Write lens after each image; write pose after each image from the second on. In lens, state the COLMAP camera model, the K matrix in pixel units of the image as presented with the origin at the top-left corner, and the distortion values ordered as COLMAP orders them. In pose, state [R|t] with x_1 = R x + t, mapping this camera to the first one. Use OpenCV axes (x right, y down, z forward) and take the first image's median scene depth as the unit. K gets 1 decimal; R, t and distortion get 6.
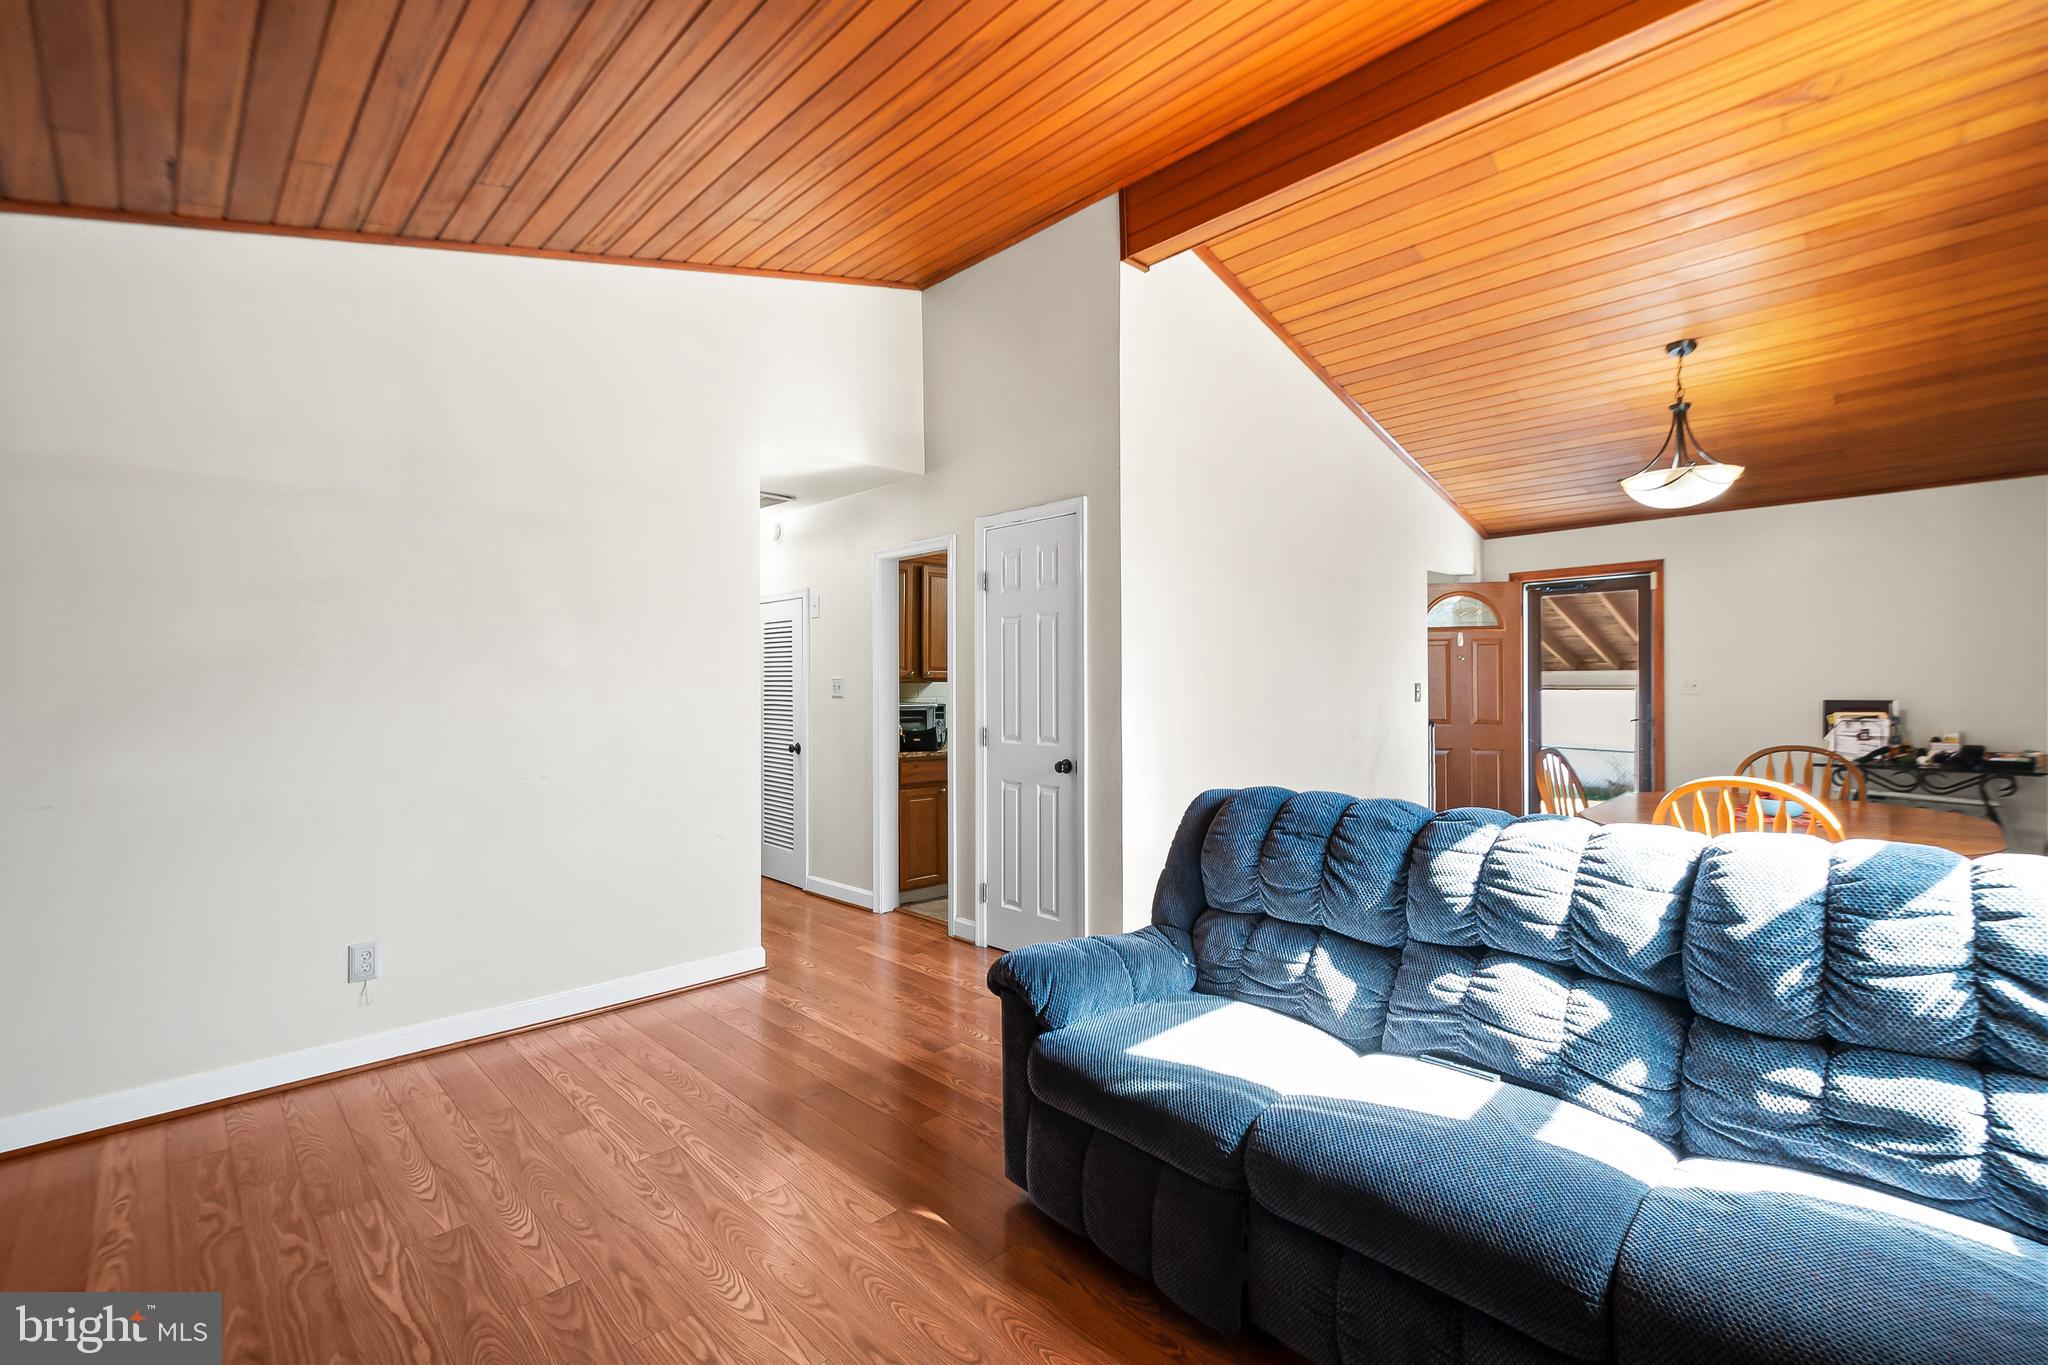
lens RADIAL K [[888.8, 0, 1057.8], [0, 888.8, 689.2], [0, 0, 1]] dist [0.001001, -0.000191]
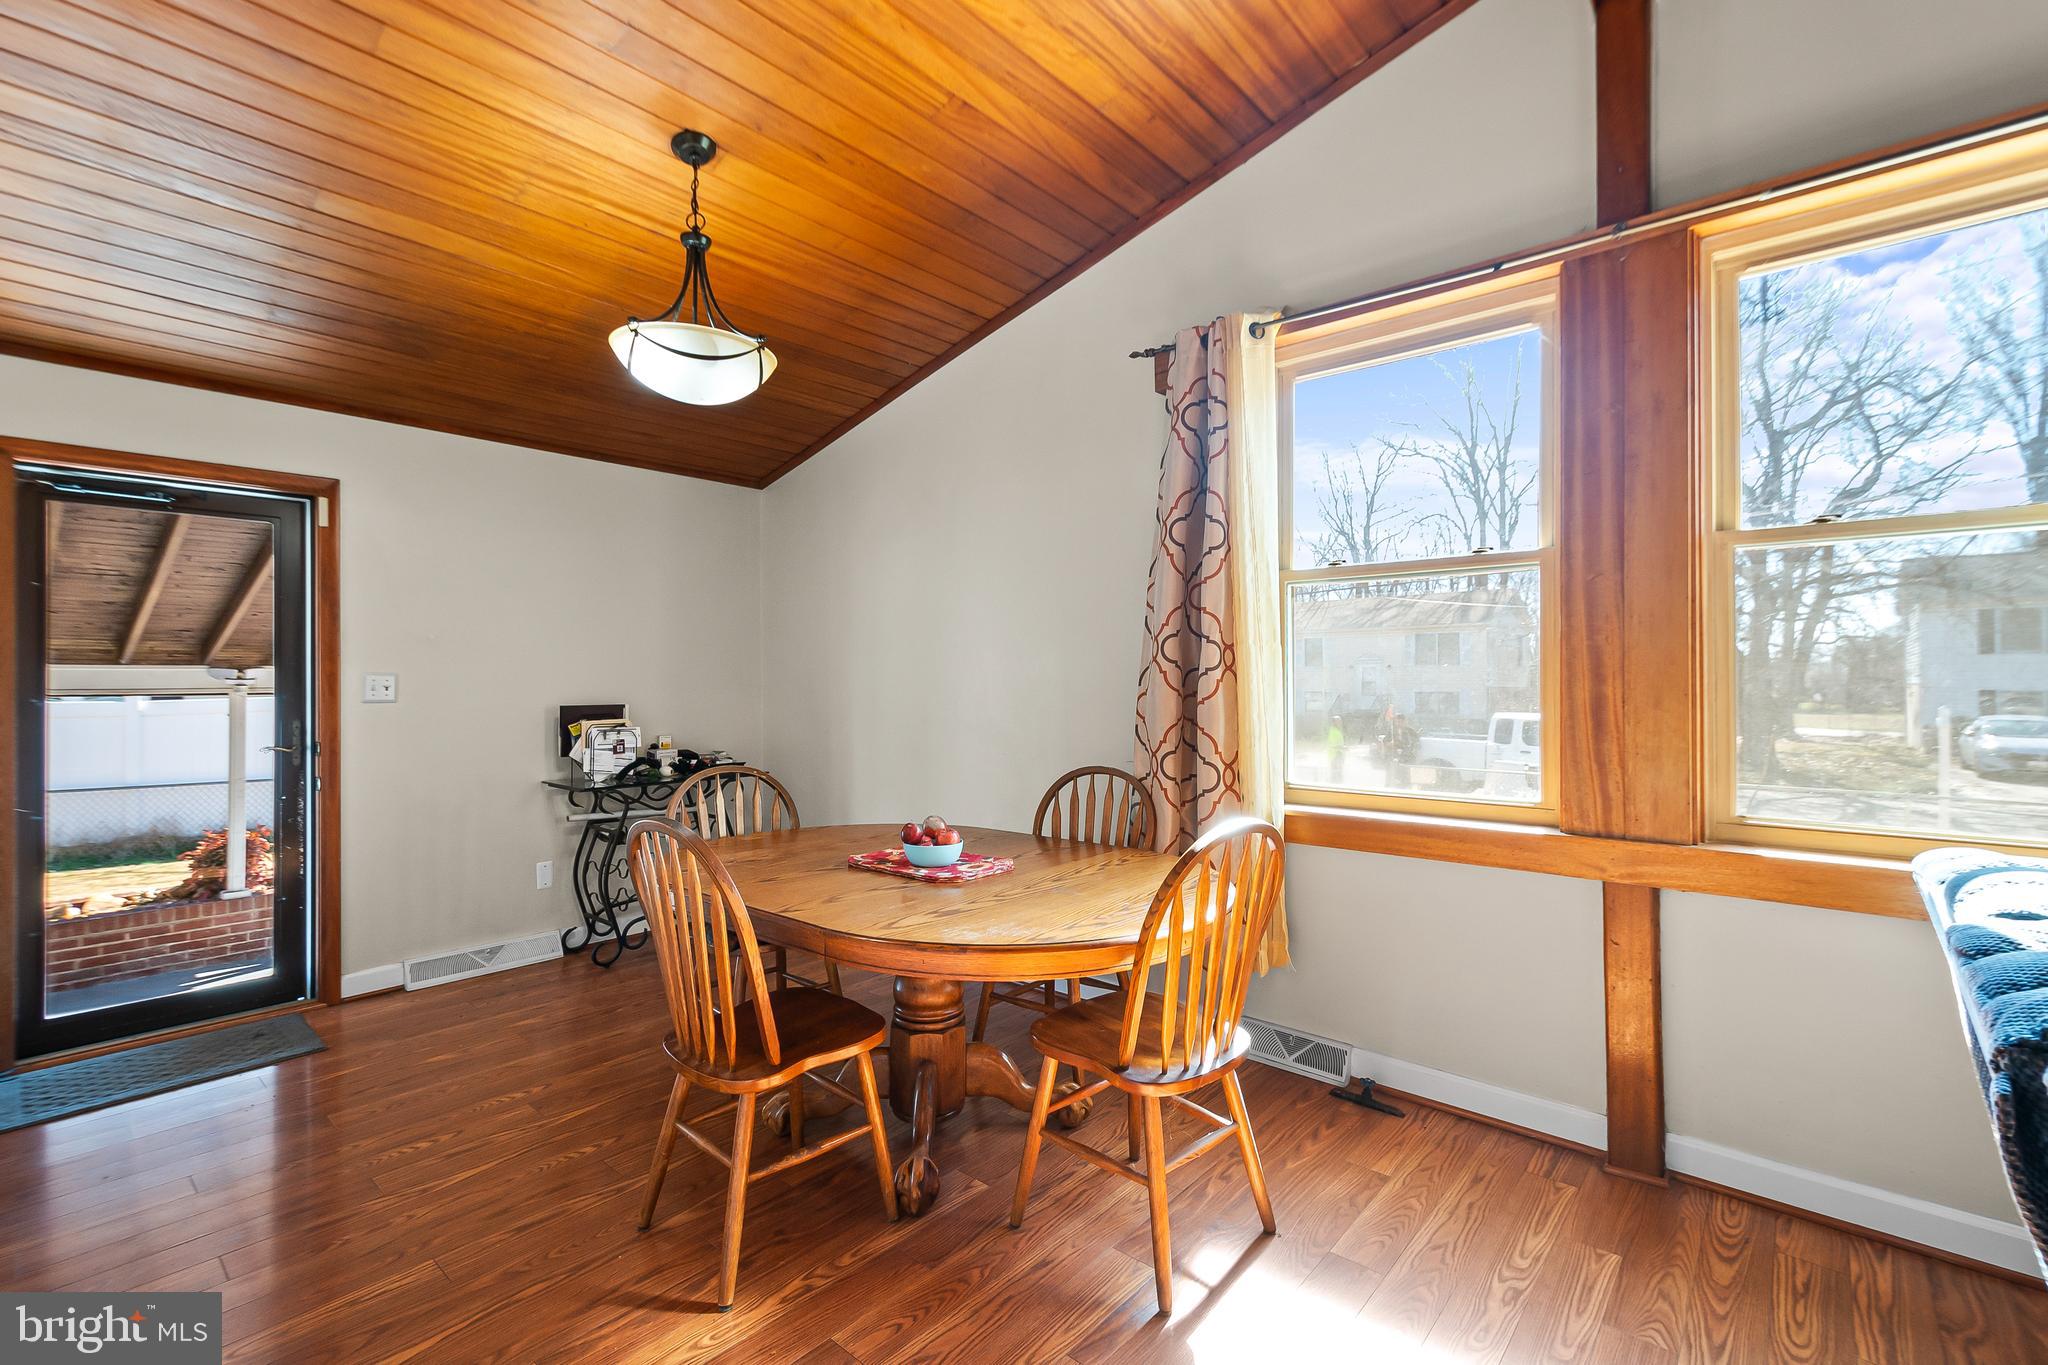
lens RADIAL K [[904.4, 0, 1024.0], [0, 904.4, 682.5], [0, 0, 1]] dist [0.003691, 0.000284]
pose [[-0.054242, 0.004515, 0.998518, 0.099797], [0.006862, 0.999968, -0.004148, -0.005649], [-0.998504, 0.006627, -0.054271, 1.515374]]
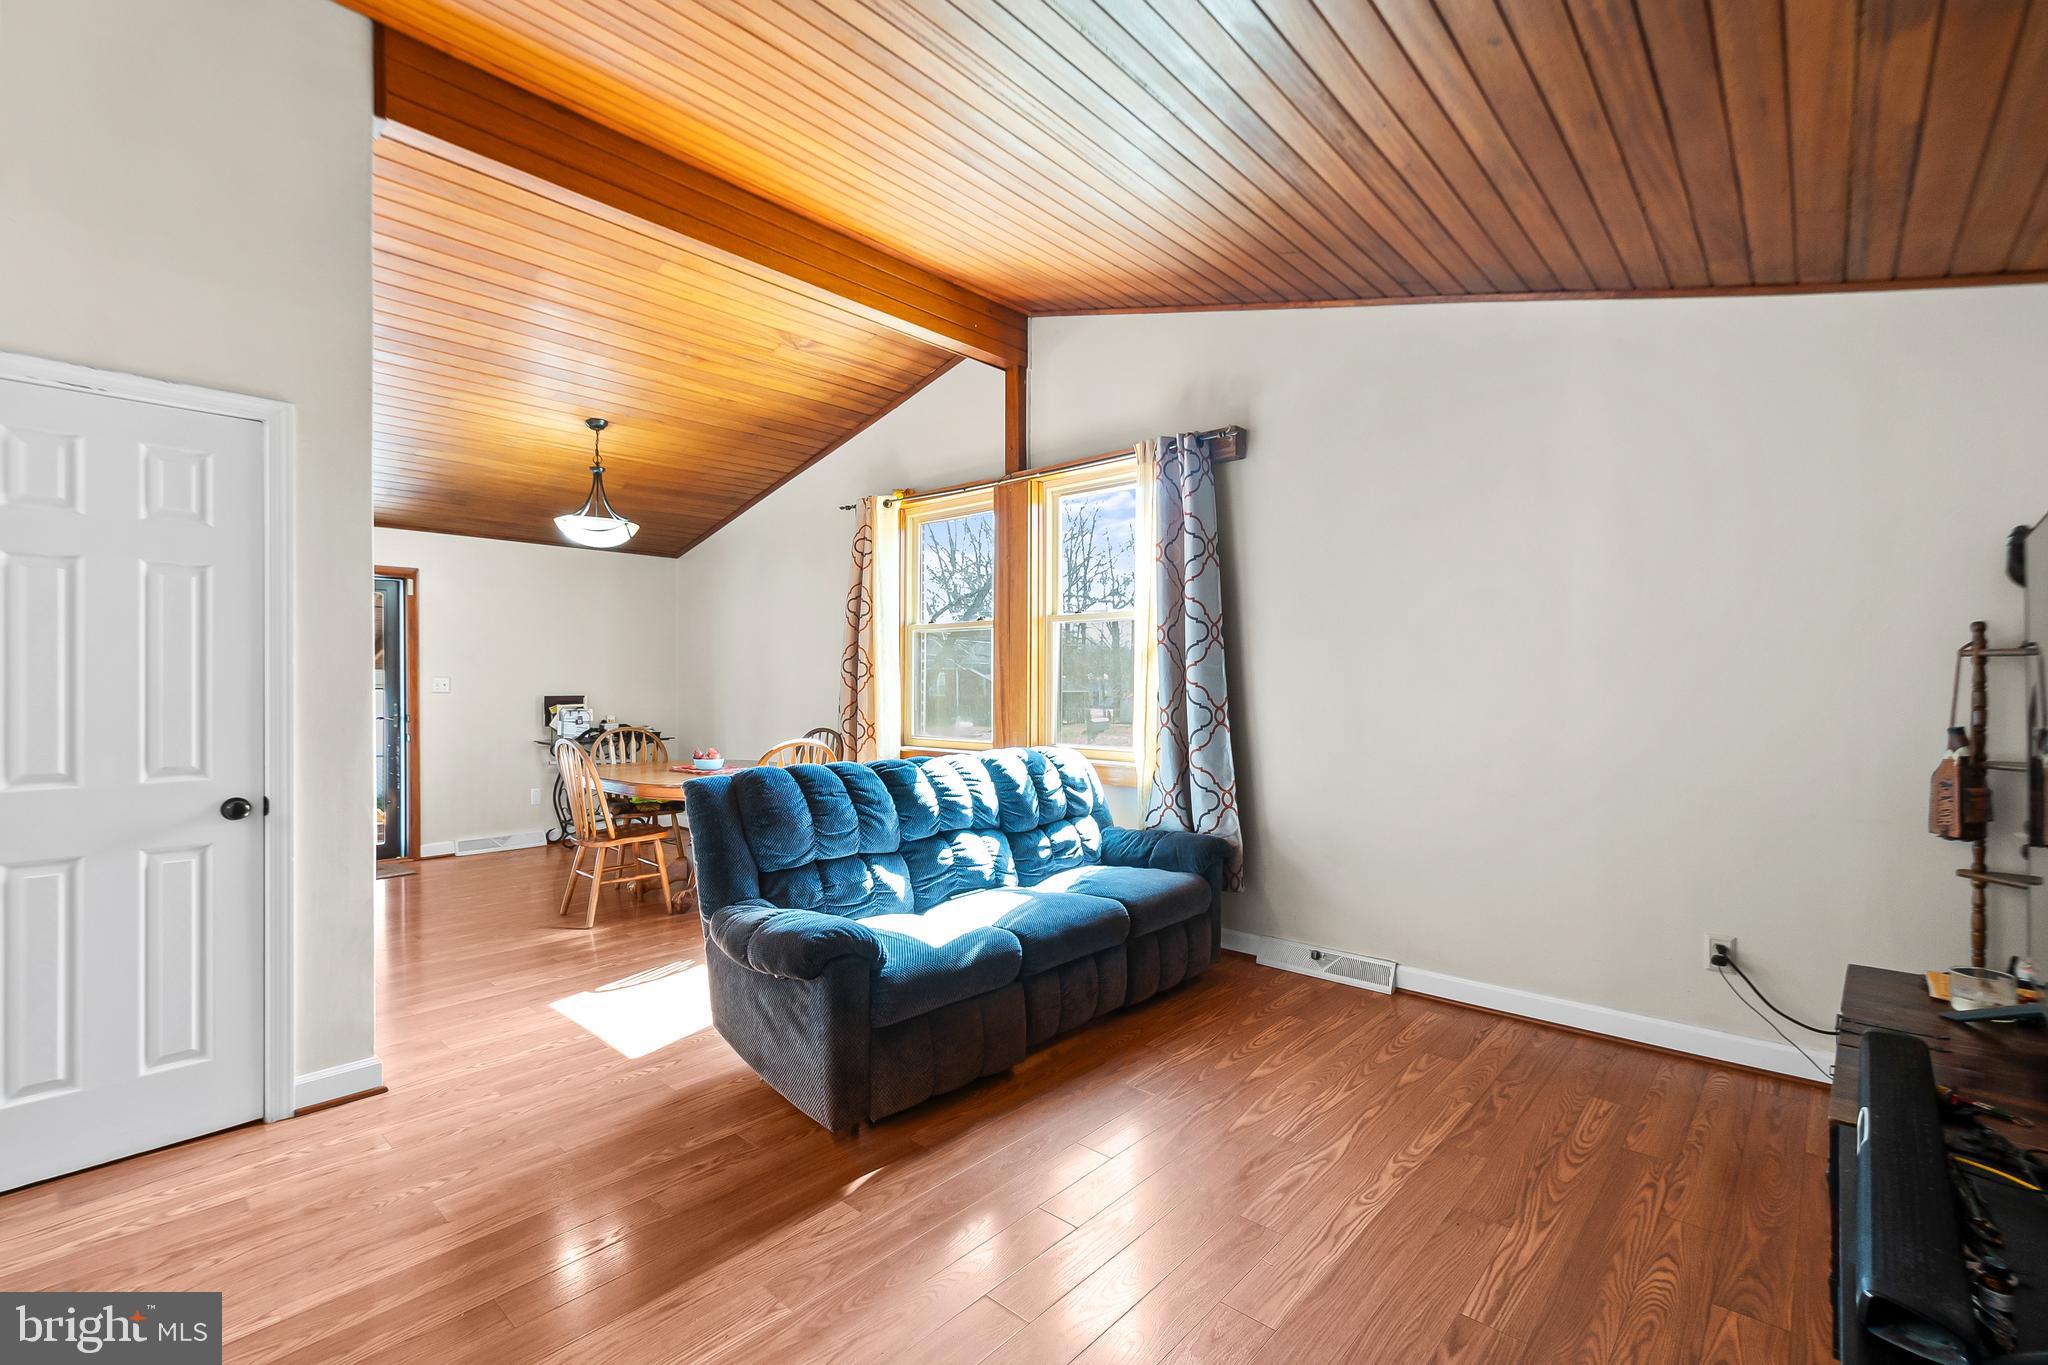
lens RADIAL K [[888.0, 0, 1022.8], [0, 888.0, 688.5], [0, 0, 1]] dist [0.001683, 0.000093]
pose [[-0.038938, -0.002619, 0.999238, -1.161453], [0.004057, 0.999988, 0.002779, 0.000436], [-0.999233, 0.004162, -0.038927, 0.813531]]
